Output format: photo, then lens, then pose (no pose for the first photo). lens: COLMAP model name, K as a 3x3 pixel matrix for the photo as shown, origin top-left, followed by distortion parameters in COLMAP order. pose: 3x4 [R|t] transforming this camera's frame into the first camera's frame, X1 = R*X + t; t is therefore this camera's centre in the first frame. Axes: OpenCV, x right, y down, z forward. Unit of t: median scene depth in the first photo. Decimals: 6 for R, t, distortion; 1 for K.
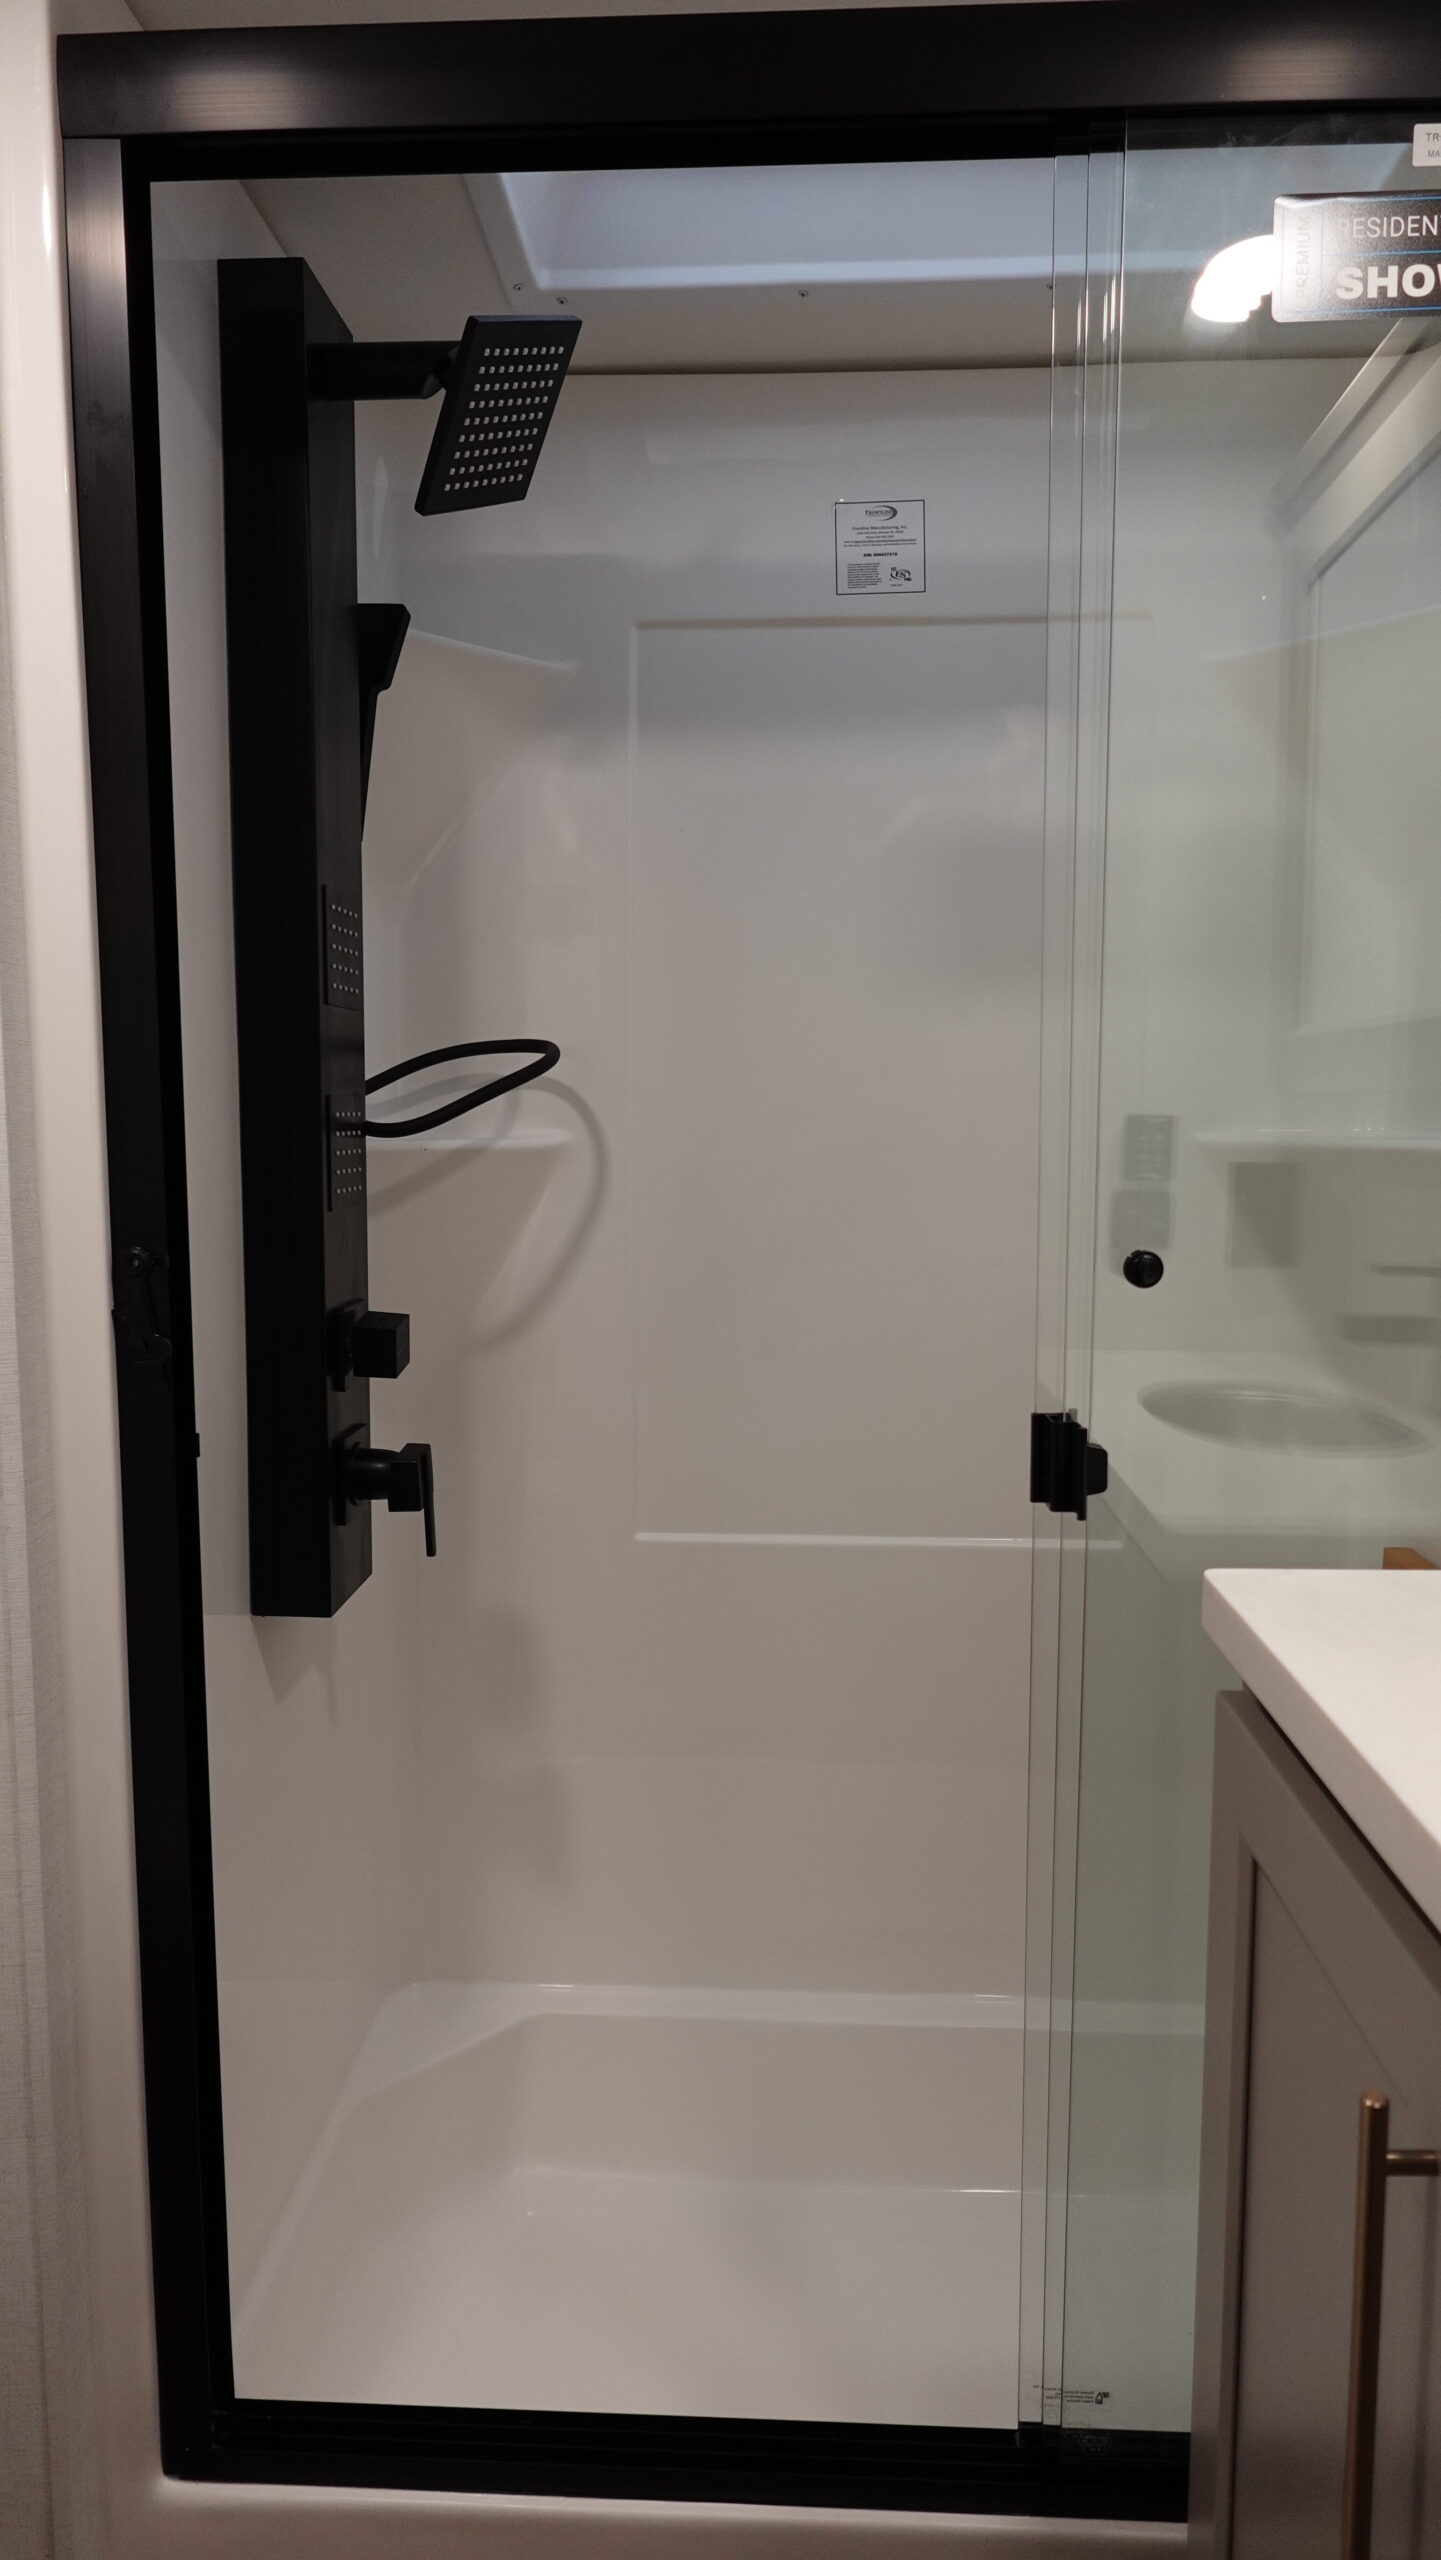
lens RADIAL K [[1602.4, 0, 718.8], [0, 1602.4, 1266.7], [0, 0, 1]] dist [0.001916, 0.001199]
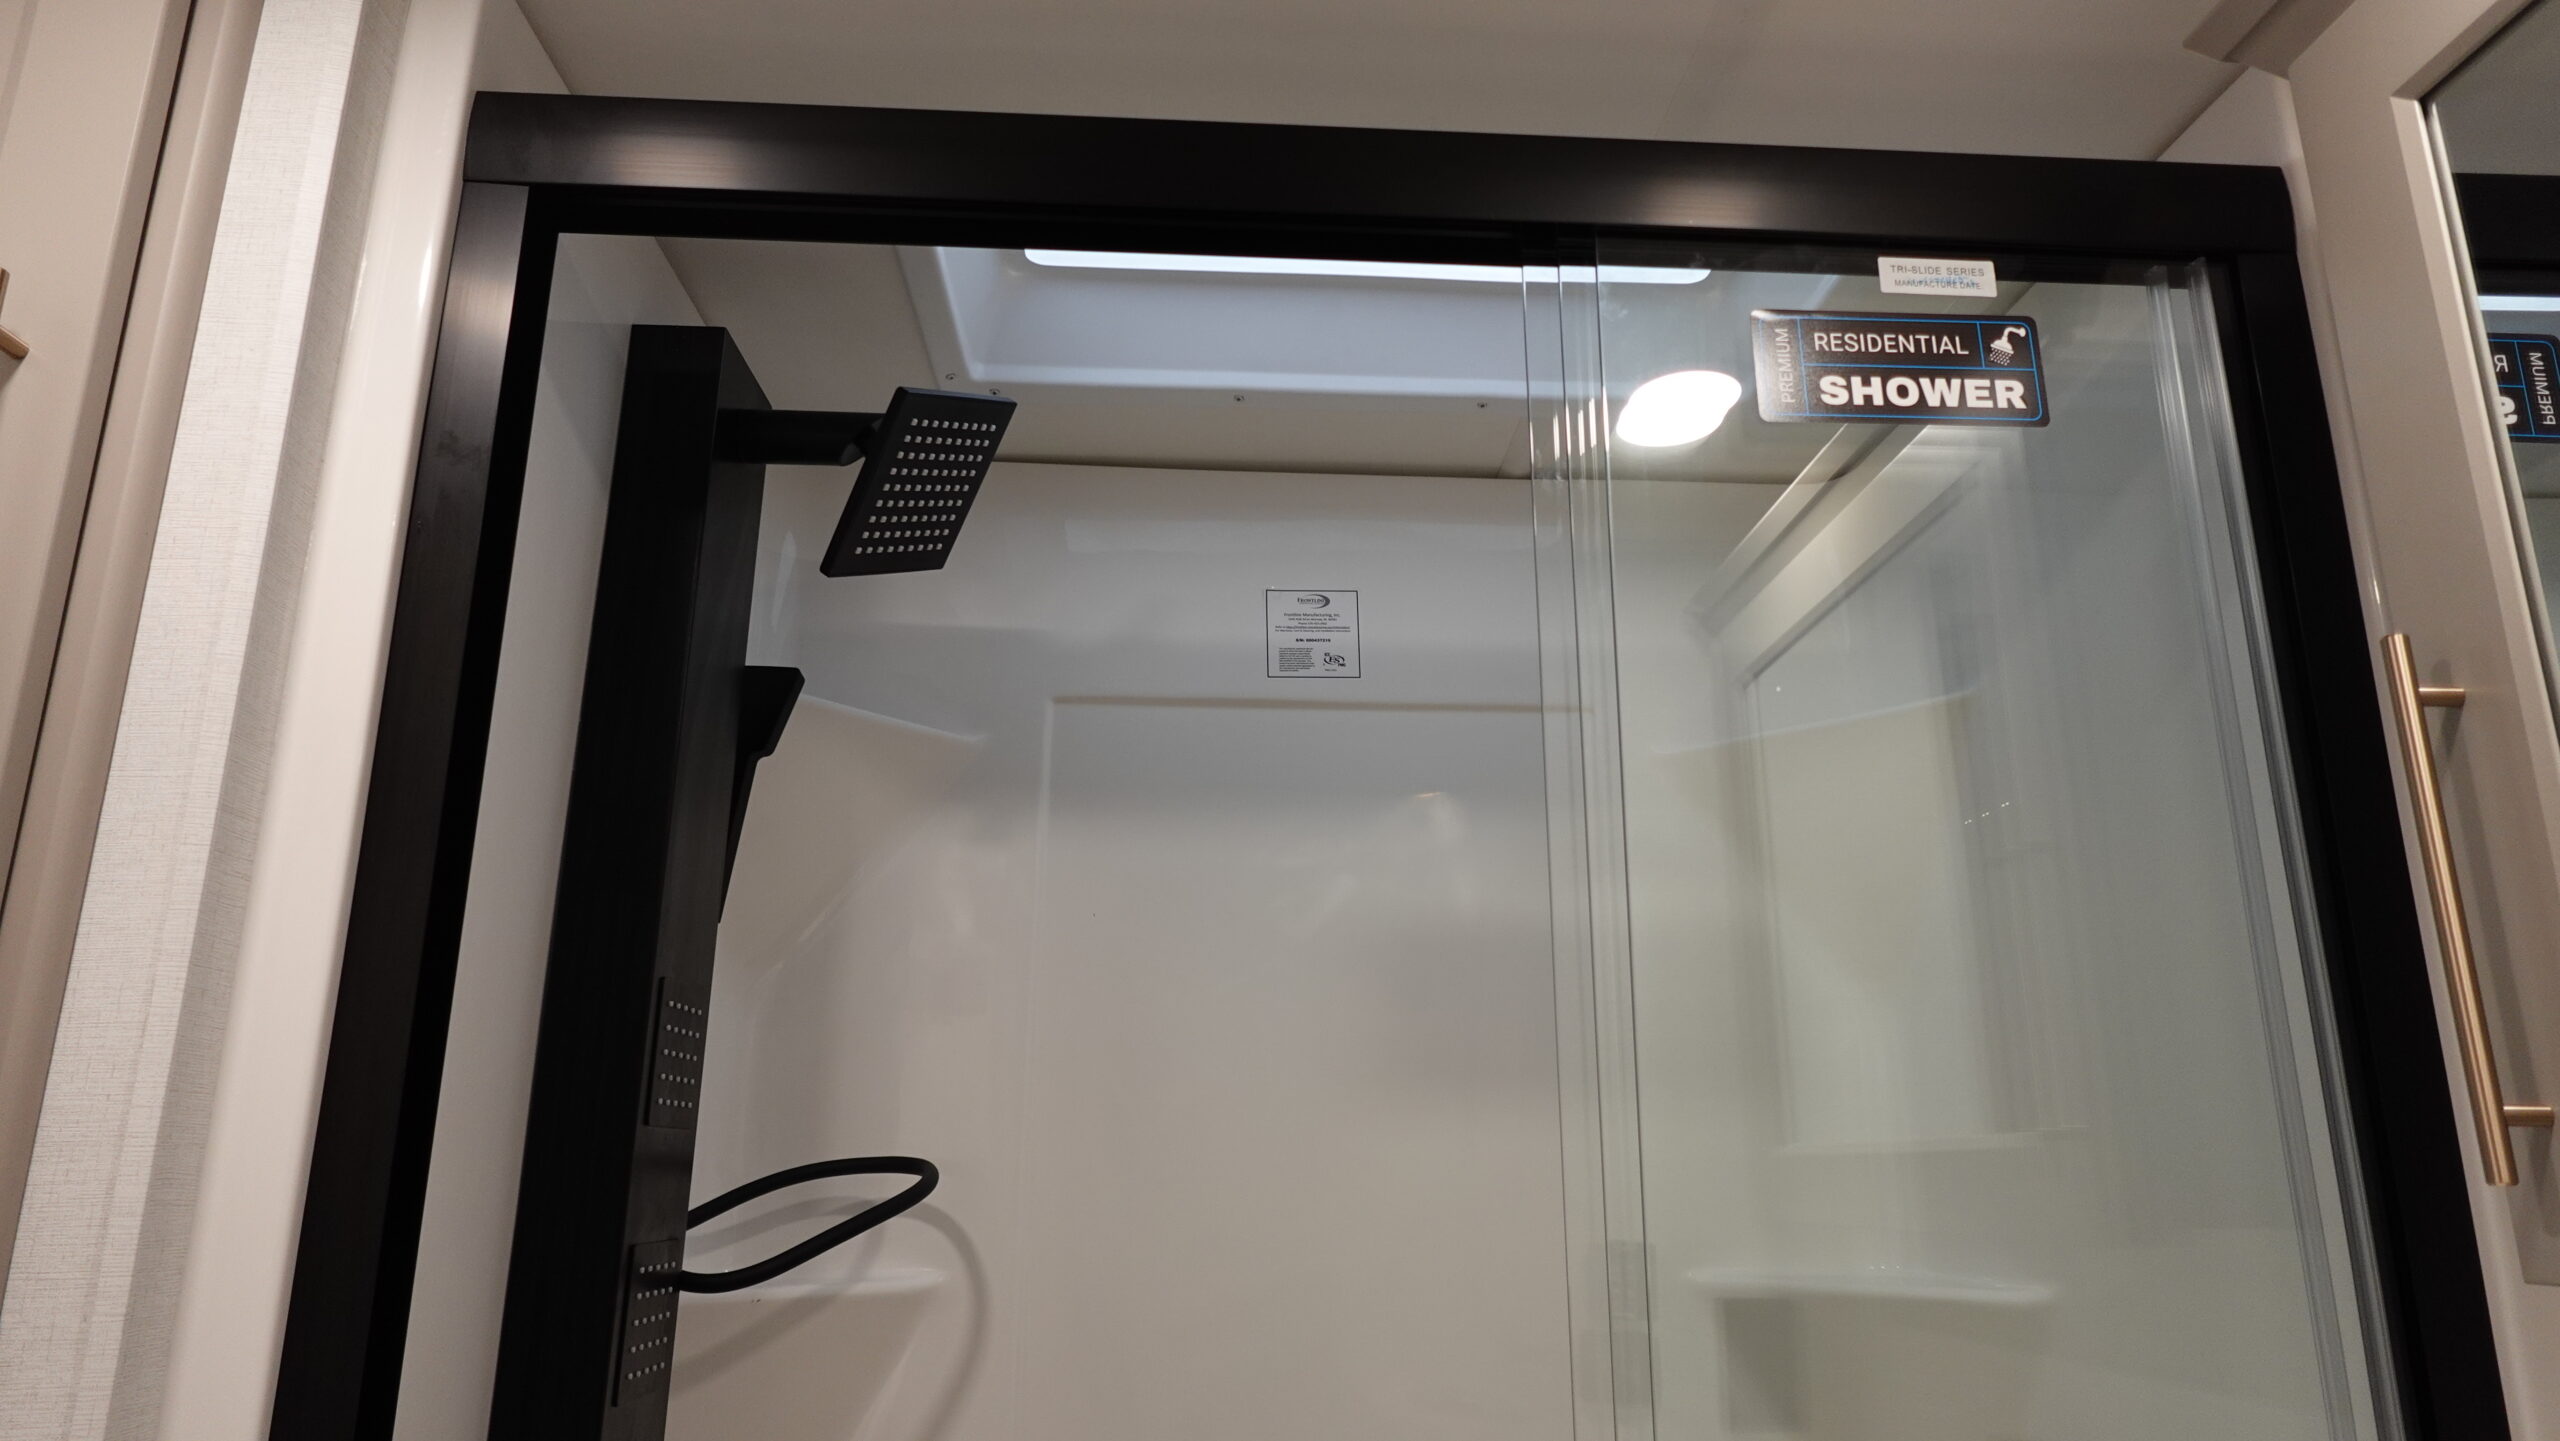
lens RADIAL K [[1602.4, 0, 1280.0], [0, 1602.4, 720.5], [0, 0, 1]] dist [0.001916, 0.001199]
pose [[0.993717, 0.032723, 0.107031, -0.023183], [0.008915, 0.930122, -0.367142, -0.053683], [-0.111566, 0.365790, 0.923986, 0.151234]]
